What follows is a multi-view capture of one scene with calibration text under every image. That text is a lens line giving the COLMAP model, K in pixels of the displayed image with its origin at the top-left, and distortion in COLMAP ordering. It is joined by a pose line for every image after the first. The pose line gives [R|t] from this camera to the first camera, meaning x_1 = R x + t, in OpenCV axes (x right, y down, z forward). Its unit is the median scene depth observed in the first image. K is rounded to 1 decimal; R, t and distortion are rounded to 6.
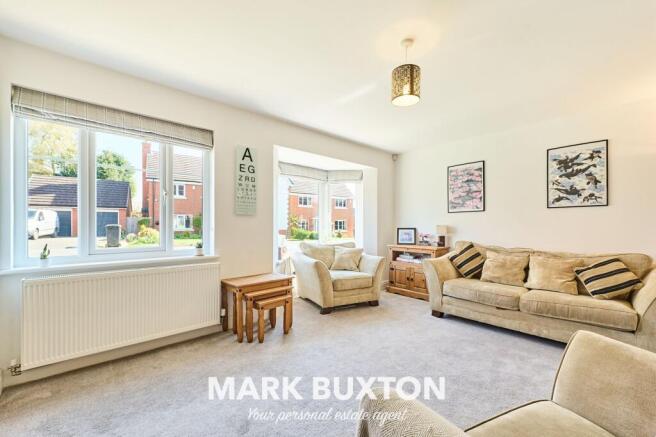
lens RADIAL K [[264.7, 0, 327.5], [0, 264.7, 223.6], [0, 0, 1]] dist [0.000091, -0.000042]
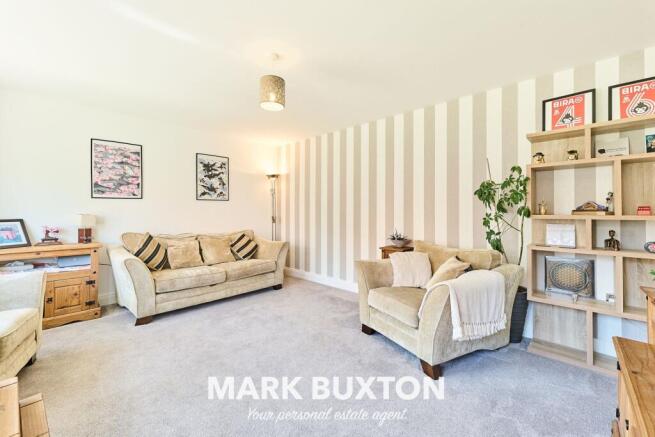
lens RADIAL K [[264.0, 0, 327.4], [0, 264.0, 208.9], [0, 0, 1]] dist [-0.000225, -0.000006]
pose [[-0.061258, 0.010997, 0.998061, -0.452530], [-0.005096, 0.999923, -0.011330, -0.005352], [-0.998109, -0.005780, -0.061197, 0.466927]]
